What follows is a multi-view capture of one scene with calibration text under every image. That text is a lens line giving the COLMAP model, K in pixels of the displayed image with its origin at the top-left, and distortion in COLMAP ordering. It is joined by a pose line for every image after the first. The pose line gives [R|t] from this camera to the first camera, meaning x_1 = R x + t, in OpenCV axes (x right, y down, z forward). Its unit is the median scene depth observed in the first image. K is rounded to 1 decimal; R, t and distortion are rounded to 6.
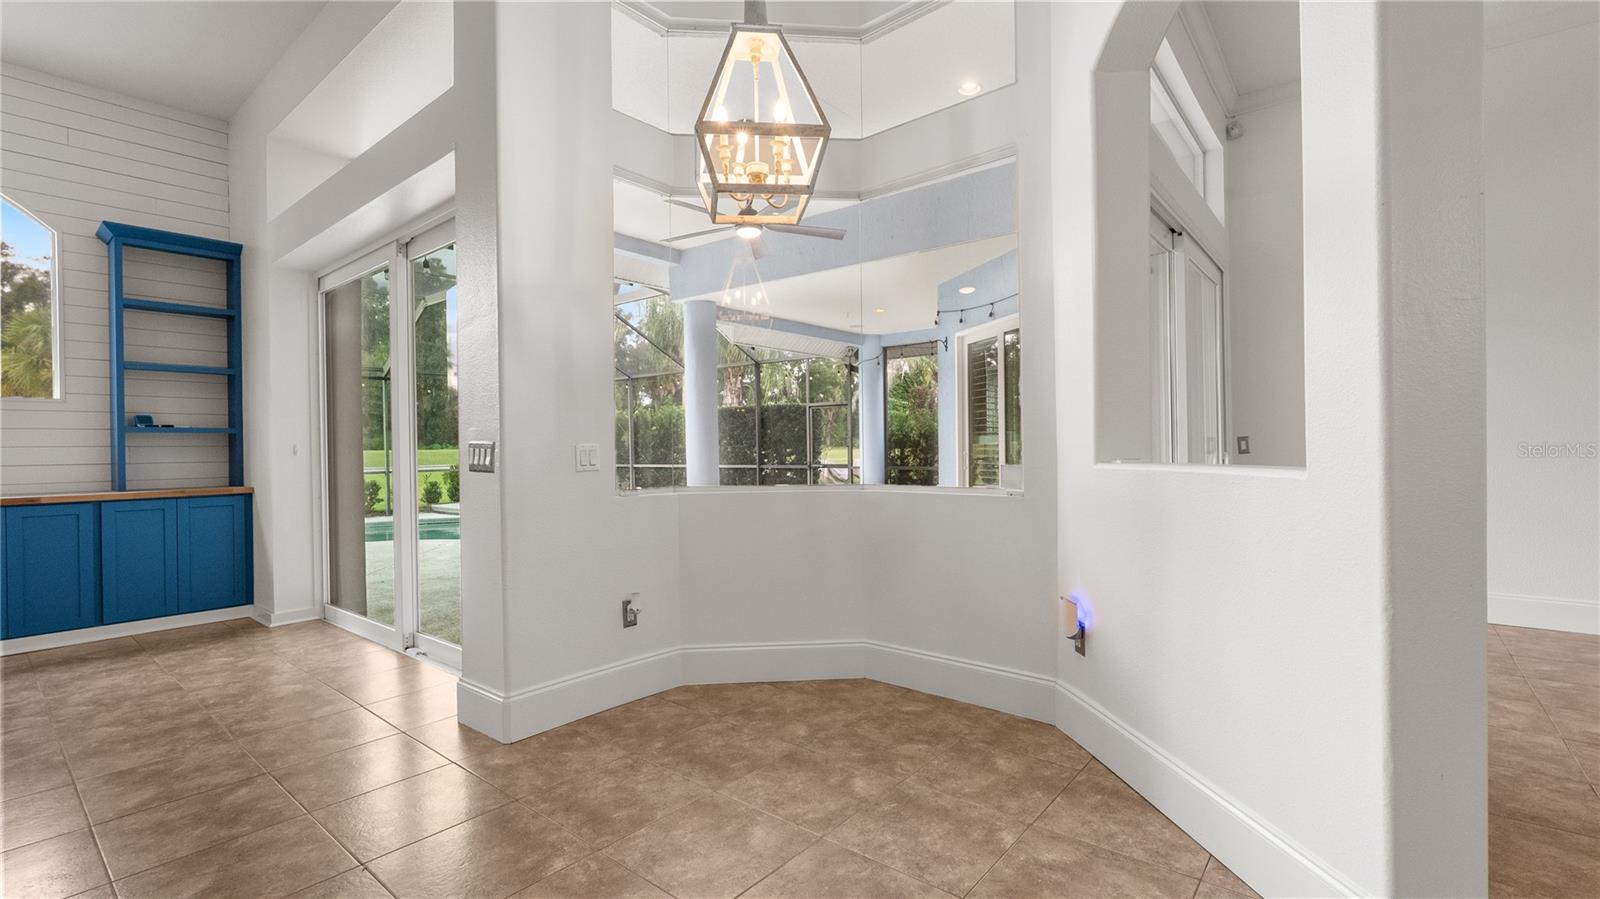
lens RADIAL K [[703.9, 0, 803.6], [0, 703.9, 449.3], [0, 0, 1]] dist [-0.008992, 0.002124]
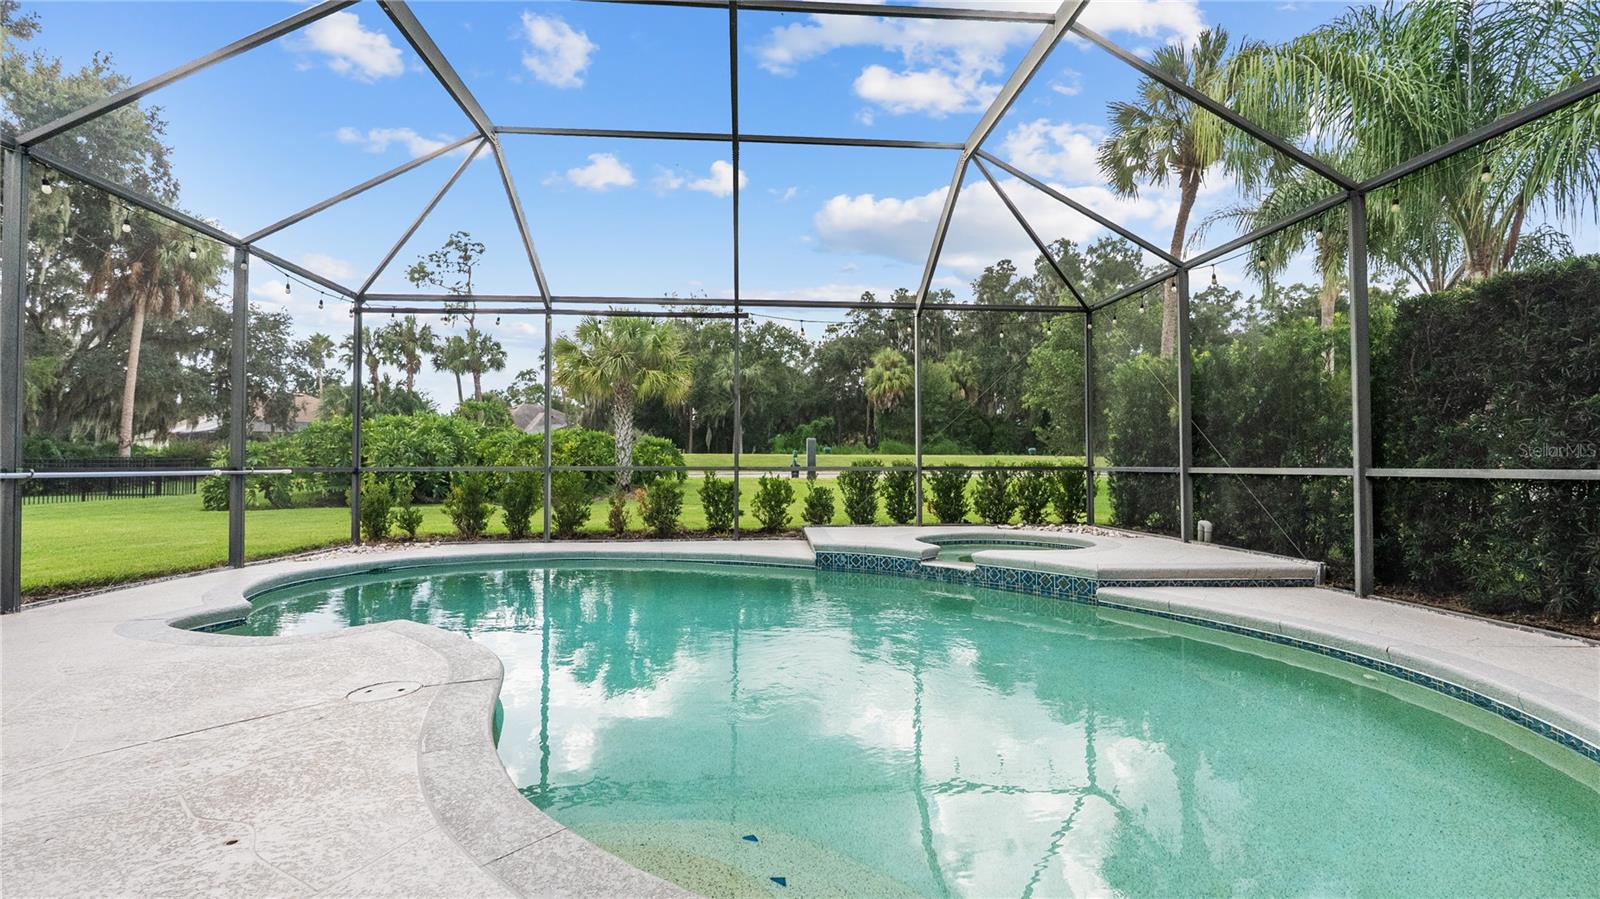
lens RADIAL K [[708.4, 0, 800.0], [0, 708.4, 449.5], [0, 0, 1]] dist [-0.001845, 0.000689]
pose [[0.696920, 0.002160, -0.717146, -0.241587], [-0.015958, 0.999795, -0.012496, 0.051303], [0.716972, 0.020153, 0.696811, 1.317302]]
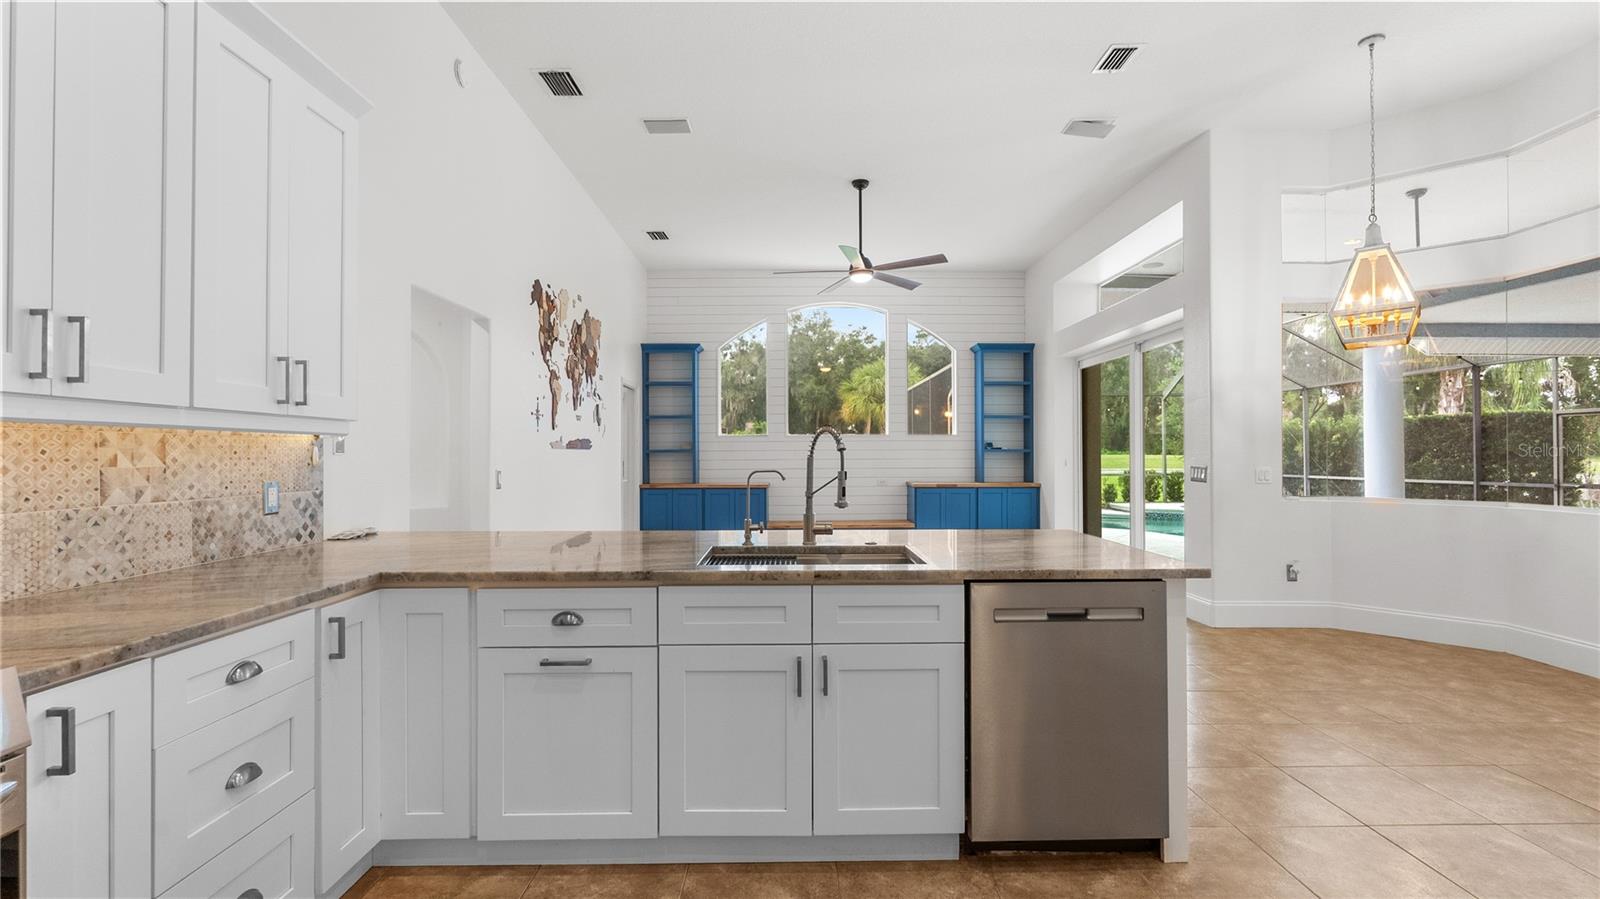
lens RADIAL K [[703.9, 0, 803.6], [0, 703.9, 449.3], [0, 0, 1]] dist [-0.008992, 0.002124]
pose [[0.647160, 0.006704, -0.762325, 0.121656], [-0.010701, 0.999943, -0.000291, -0.018244], [0.762279, 0.008346, 0.647194, -0.433386]]
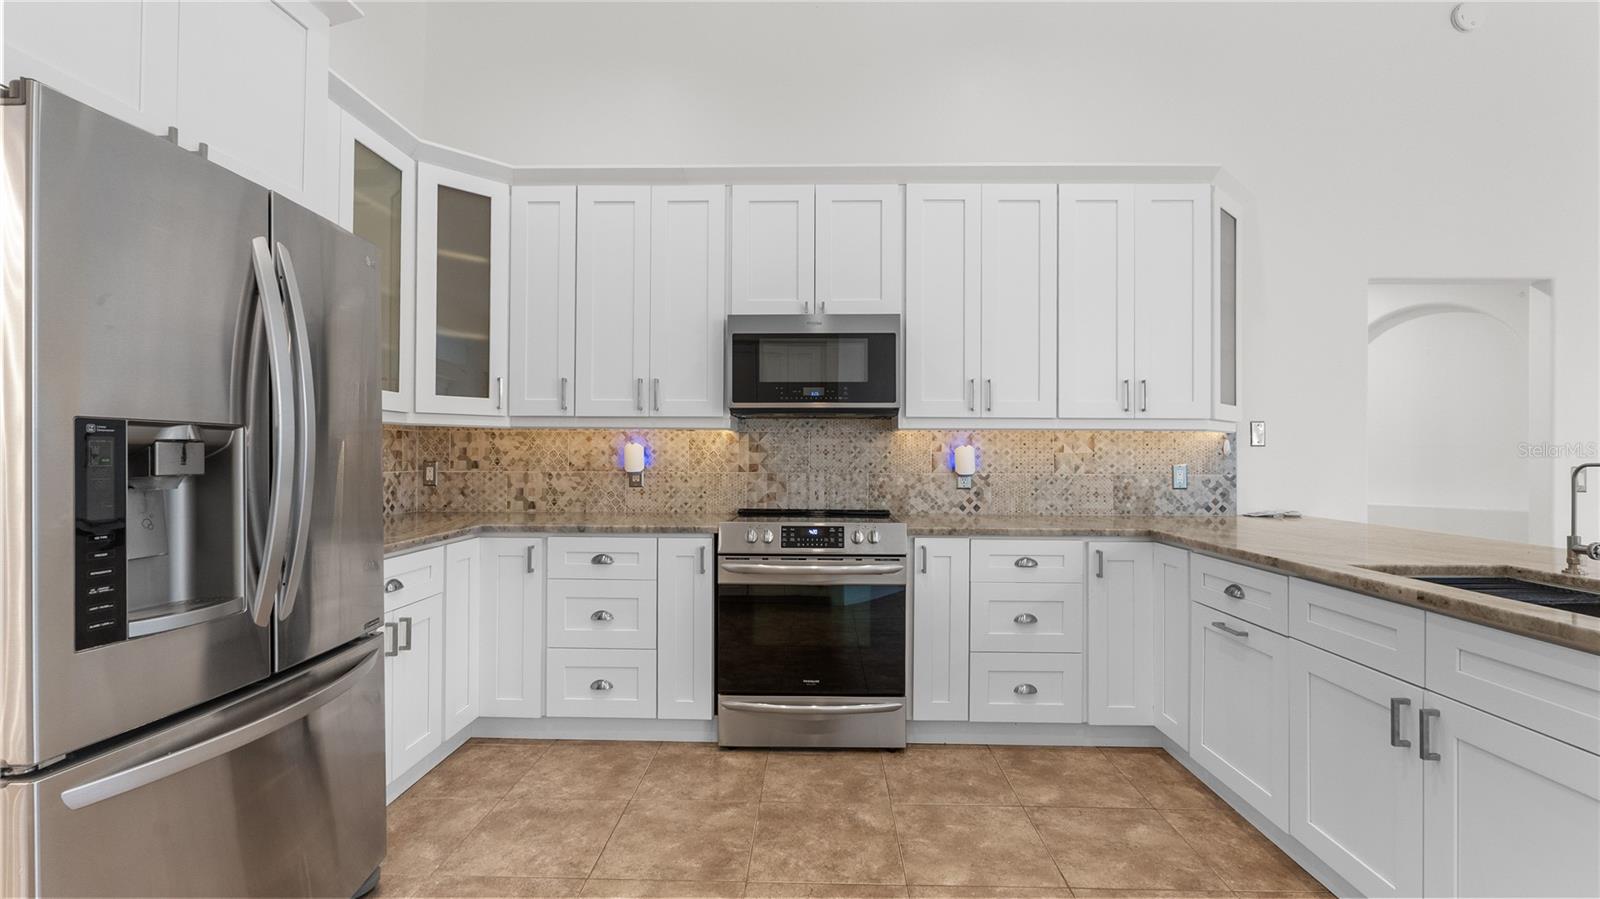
lens RADIAL K [[703.9, 0, 803.6], [0, 703.9, 449.3], [0, 0, 1]] dist [-0.008992, 0.002124]
pose [[-0.786311, 0.005872, -0.617803, 0.195050], [0.003322, 0.999981, 0.005275, -0.013715], [0.617822, 0.002095, -0.786315, -0.167067]]
